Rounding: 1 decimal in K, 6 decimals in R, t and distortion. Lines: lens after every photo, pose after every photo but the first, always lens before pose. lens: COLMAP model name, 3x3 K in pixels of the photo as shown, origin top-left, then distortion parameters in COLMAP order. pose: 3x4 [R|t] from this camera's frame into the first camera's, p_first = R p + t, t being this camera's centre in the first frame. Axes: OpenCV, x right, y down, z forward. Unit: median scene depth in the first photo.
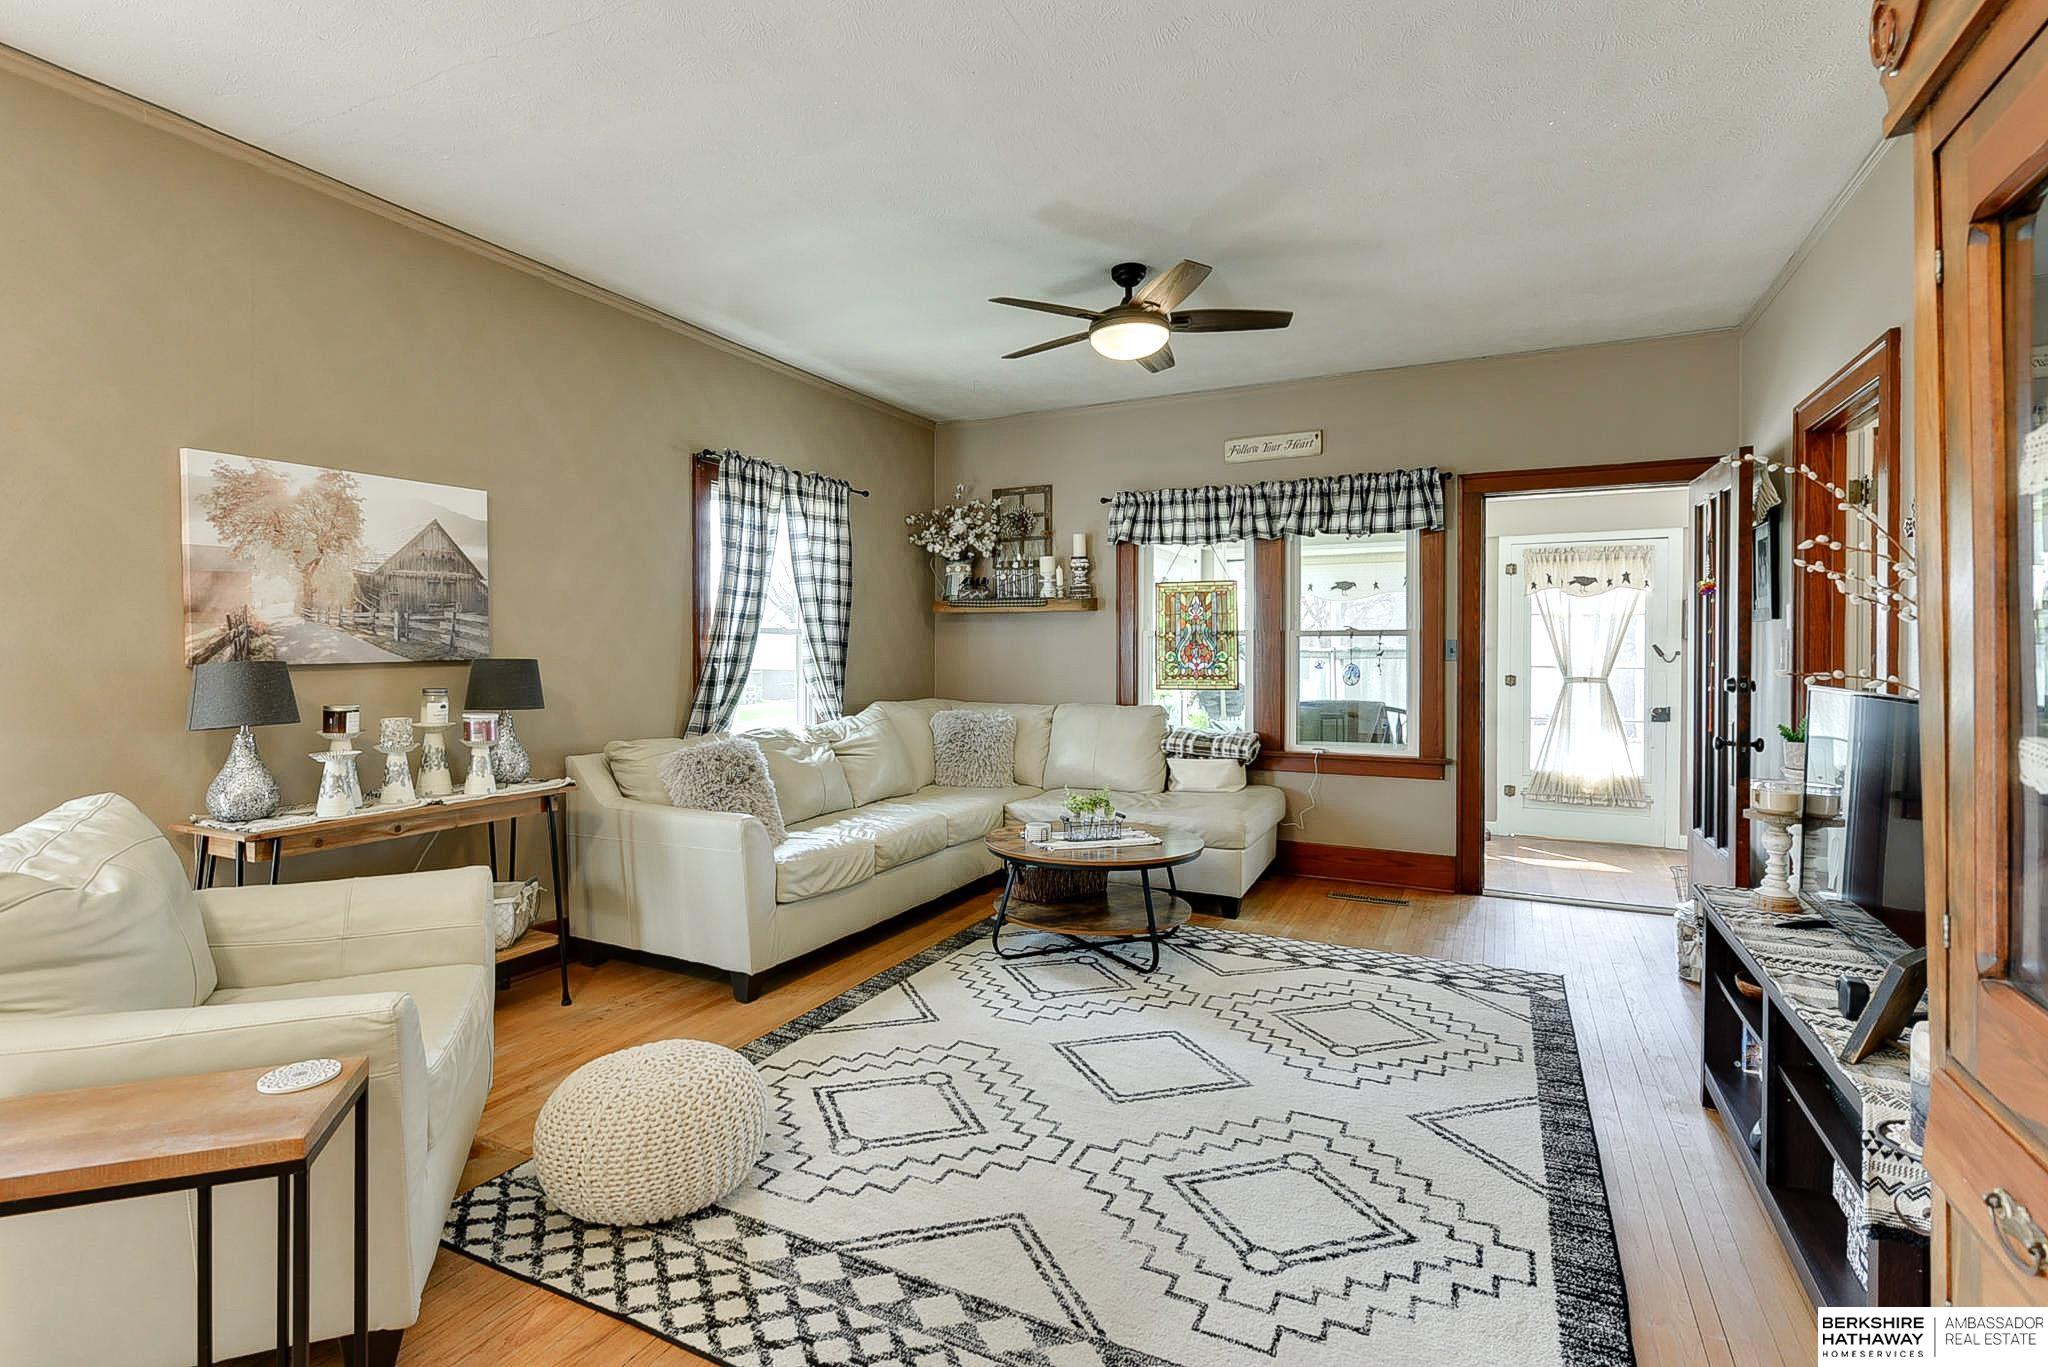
lens RADIAL K [[982.0, 0, 1001.3], [0, 982.0, 658.1], [0, 0, 1]] dist [0.003991, -0.000462]
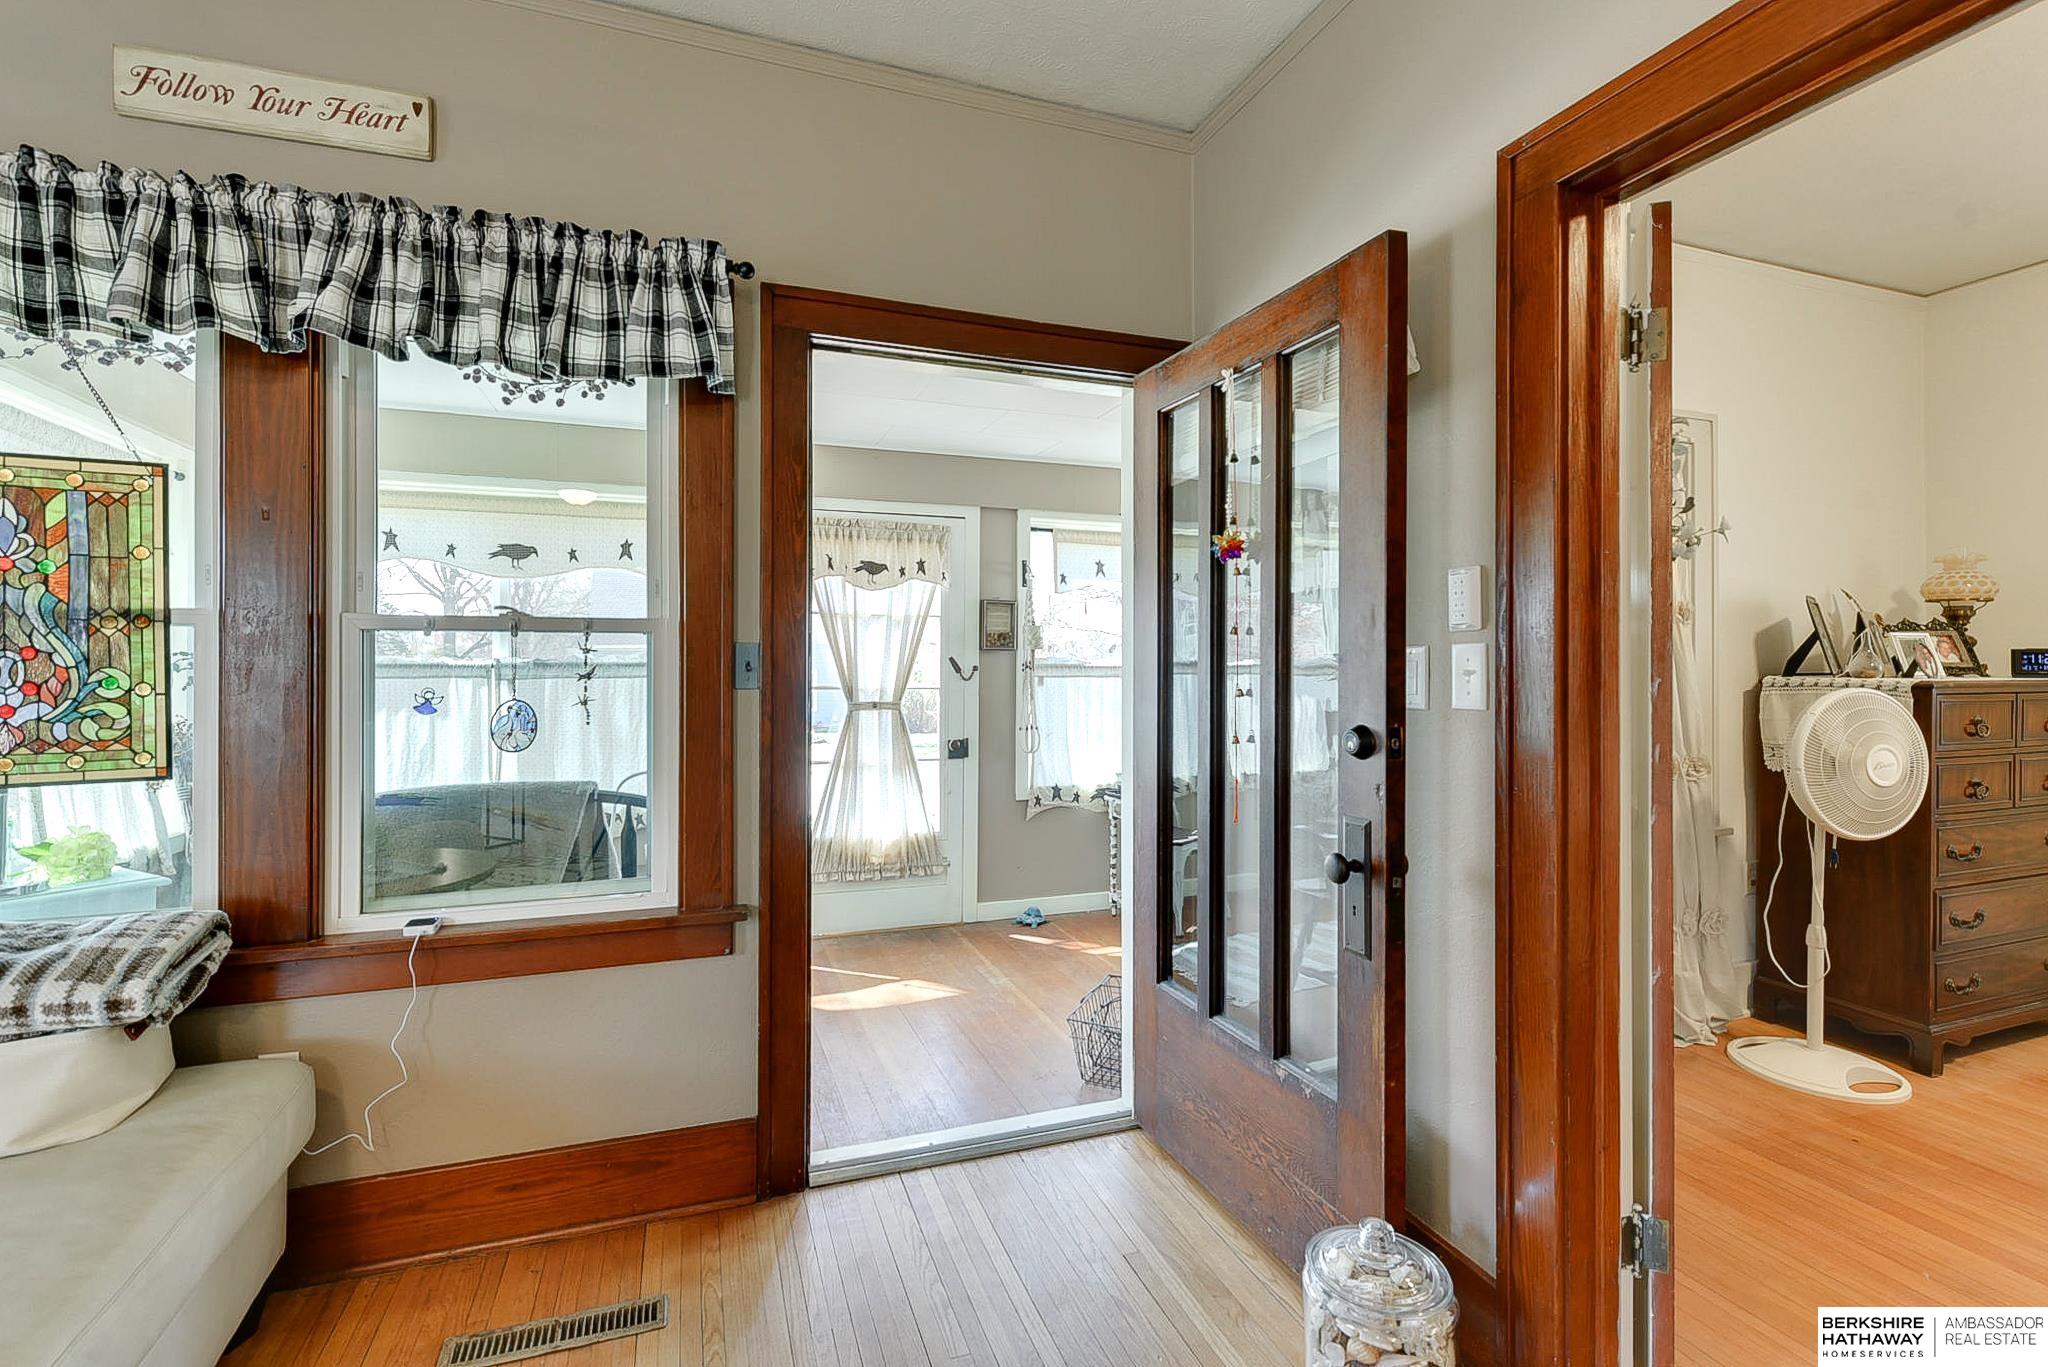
lens RADIAL K [[923.6, 0, 1011.9], [0, 923.6, 663.2], [0, 0, 1]] dist [-0.004110, 0.000063]
pose [[0.688442, 0.001270, 0.725290, 0.223401], [0.003170, 0.999984, -0.004760, -0.006673], [-0.725284, 0.005576, 0.688427, 0.593523]]
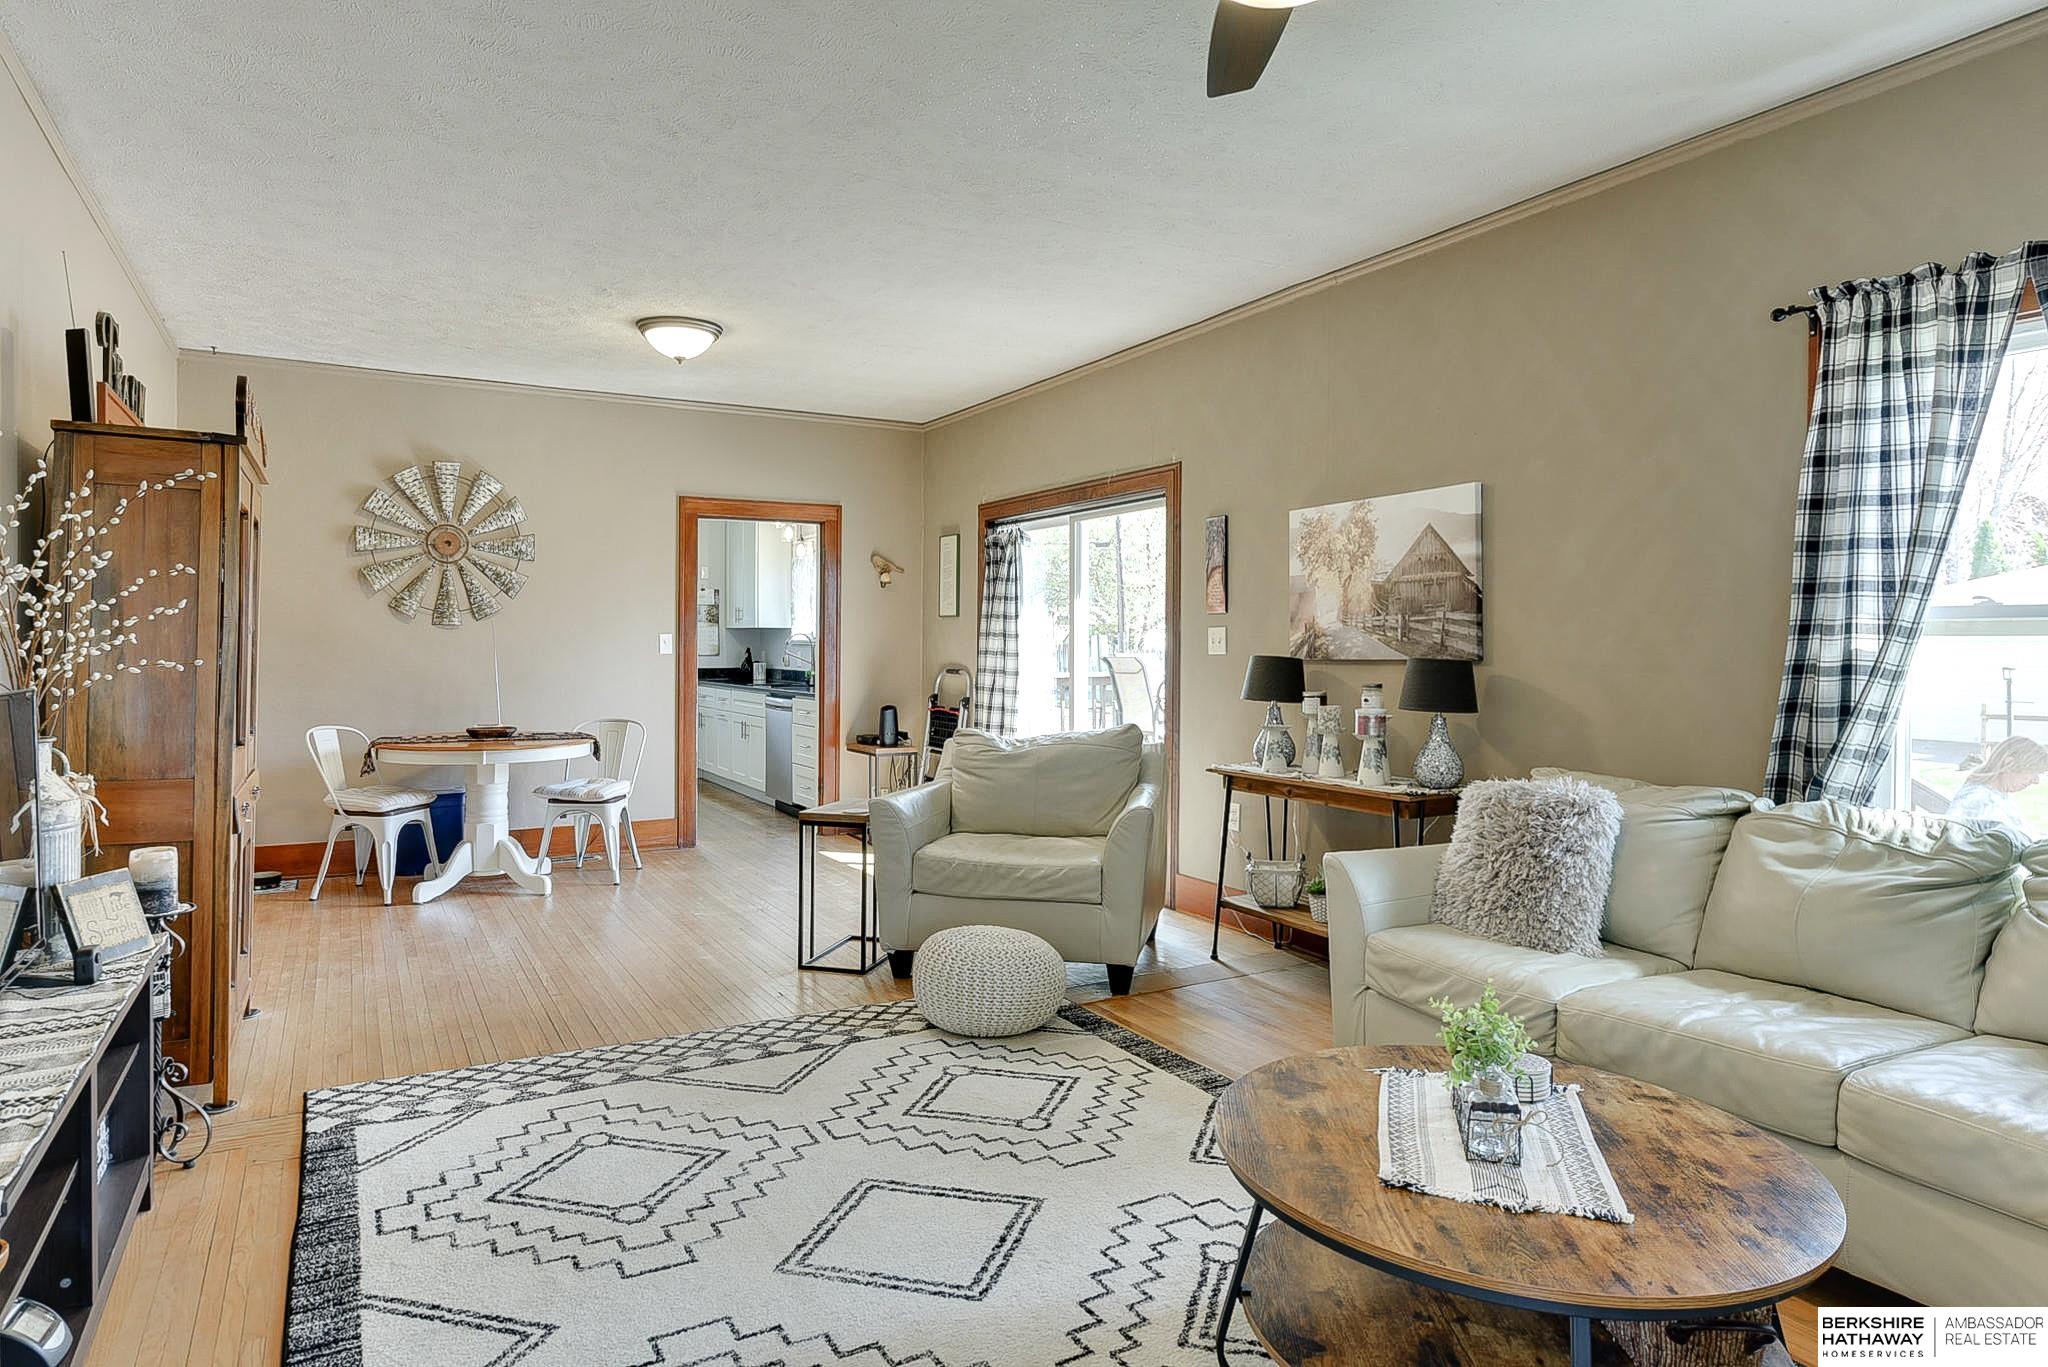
lens RADIAL K [[1204.1, 0, 999.7], [0, 1204.1, 645.0], [0, 0, 1]] dist [0.006357, -0.000746]
pose [[-0.567404, -0.003145, -0.823434, 0.462041], [-0.011563, 0.999925, 0.004149, -0.007751], [0.823359, 0.011876, -0.567397, 0.854848]]
